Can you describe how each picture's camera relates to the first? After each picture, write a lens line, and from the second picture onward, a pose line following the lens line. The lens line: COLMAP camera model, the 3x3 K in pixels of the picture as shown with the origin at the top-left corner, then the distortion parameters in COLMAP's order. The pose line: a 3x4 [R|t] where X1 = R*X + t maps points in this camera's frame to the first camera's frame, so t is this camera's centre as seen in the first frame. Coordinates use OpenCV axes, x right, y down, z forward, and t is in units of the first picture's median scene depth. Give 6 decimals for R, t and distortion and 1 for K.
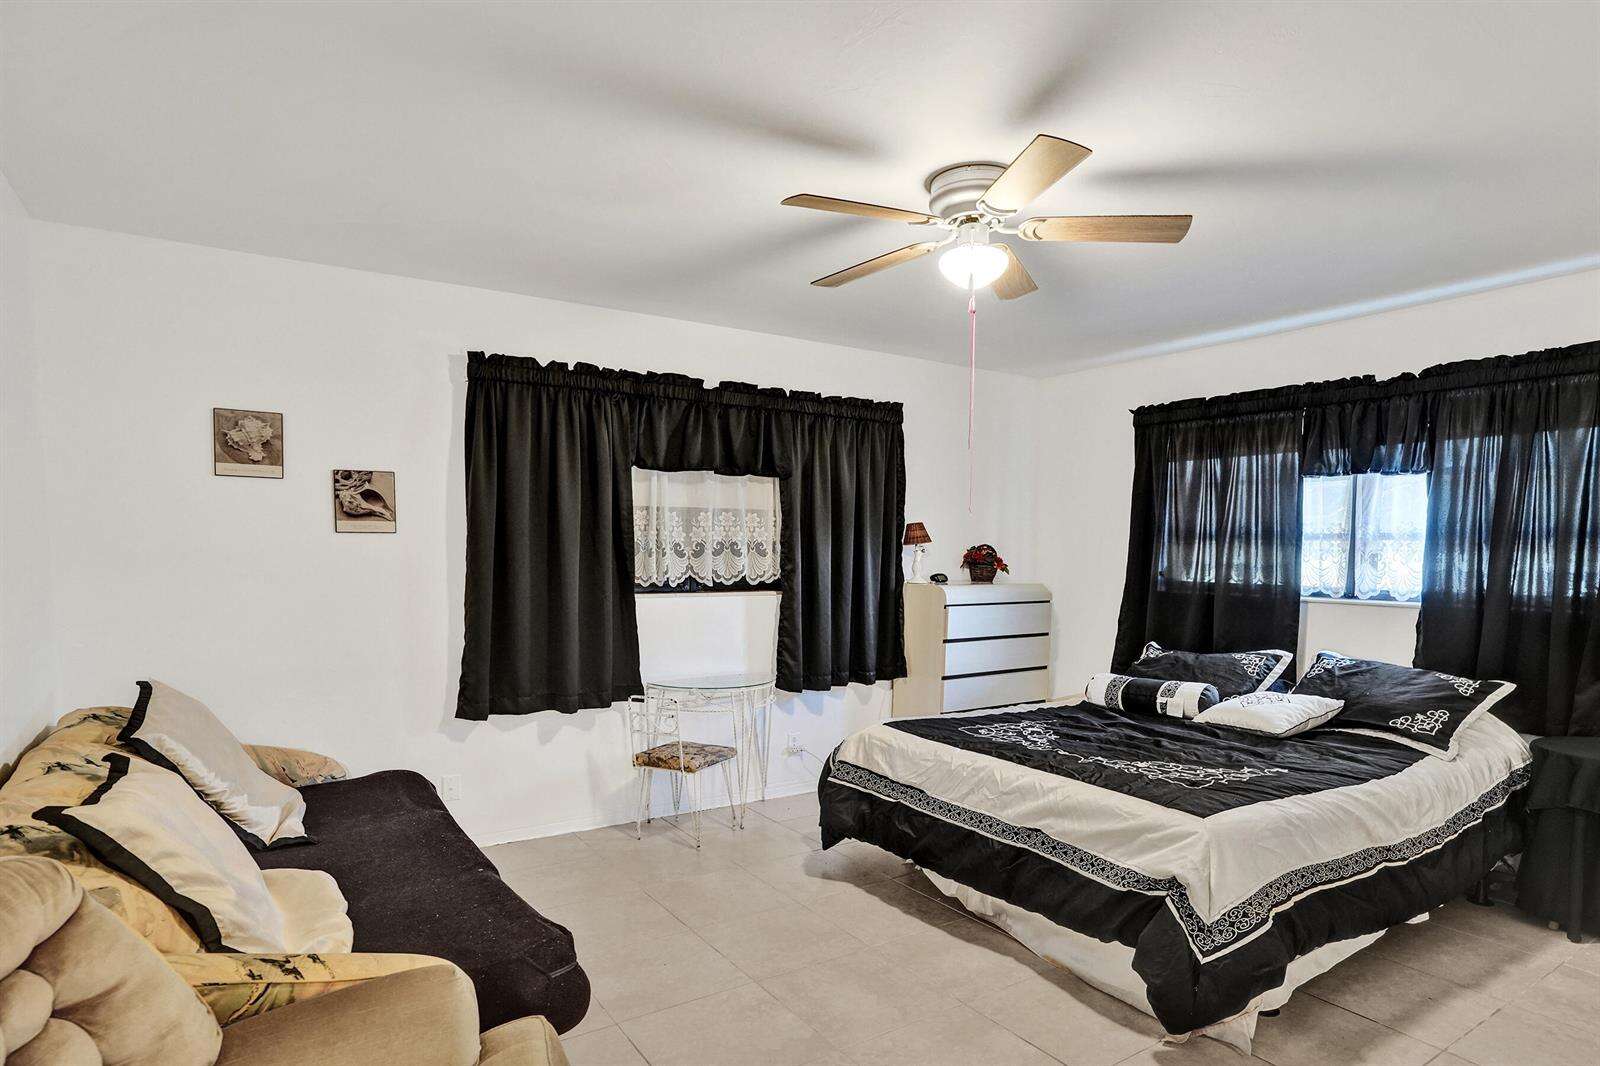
lens RADIAL K [[829.1, 0, 825.4], [0, 829.1, 543.2], [0, 0, 1]] dist [-0.049240, 0.025309]
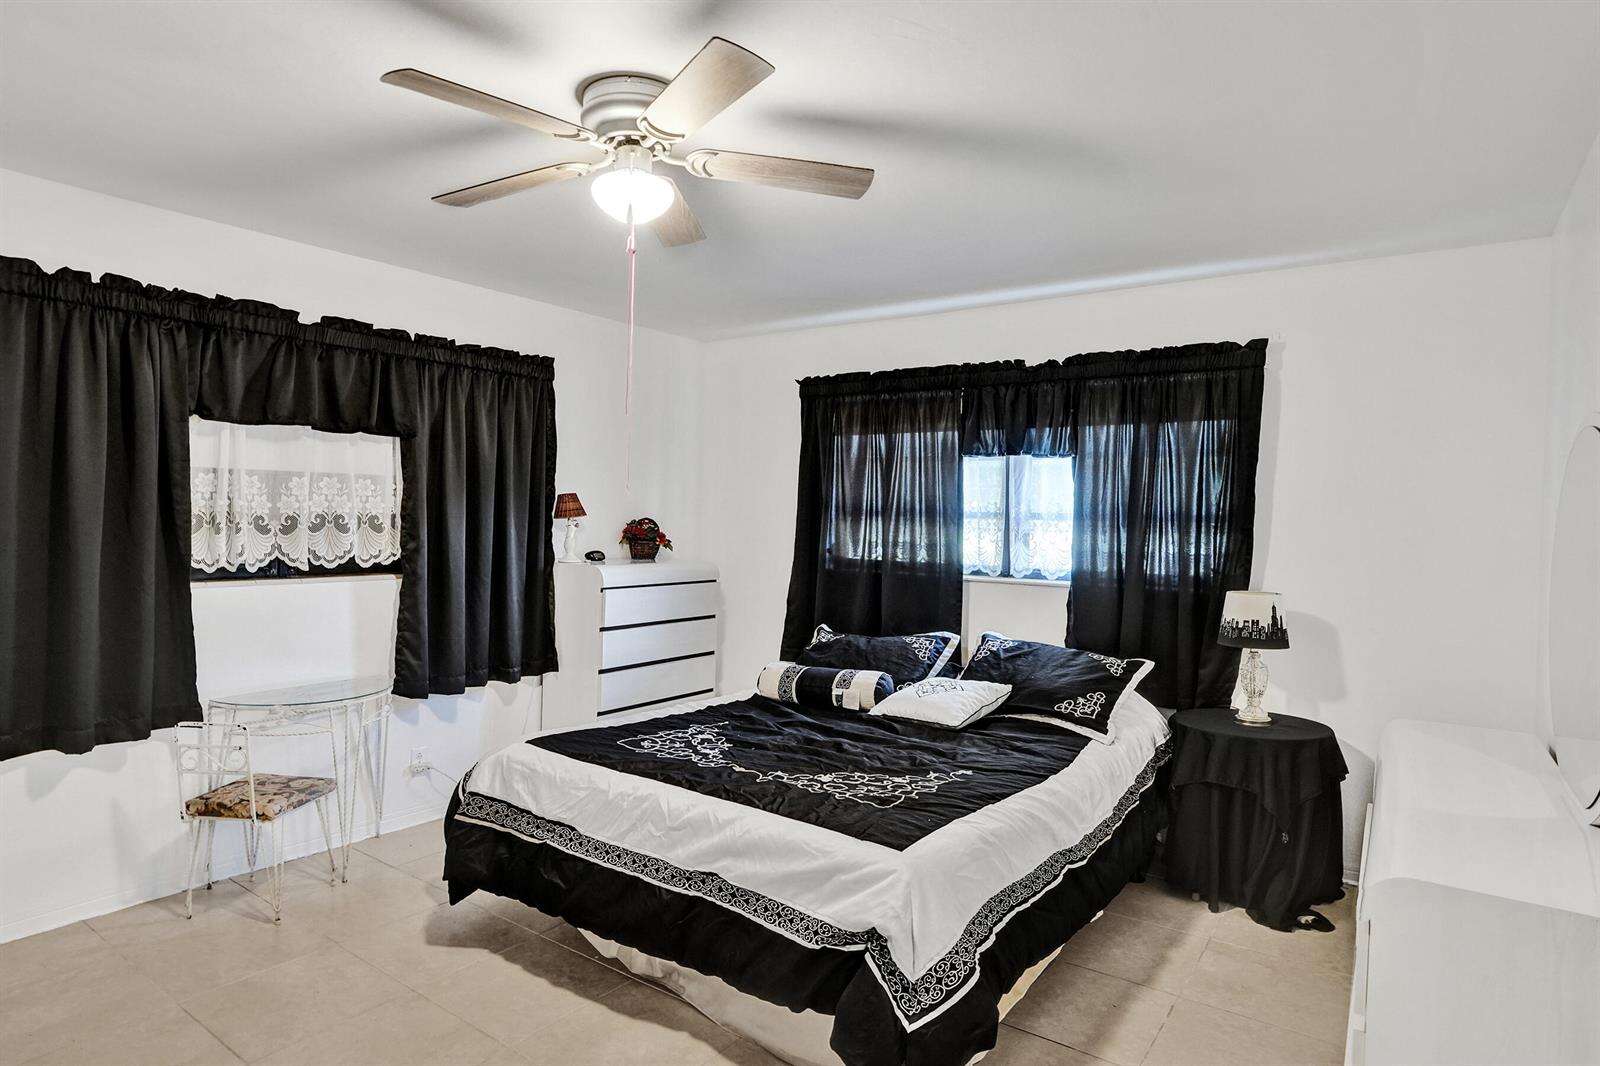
lens RADIAL K [[829.1, 0, 825.4], [0, 829.1, 543.2], [0, 0, 1]] dist [-0.049240, 0.025309]
pose [[0.919465, -0.012888, 0.392961, 0.025130], [-0.004096, 0.999094, 0.042352, -0.017534], [-0.393151, -0.040551, 0.918579, 0.132591]]
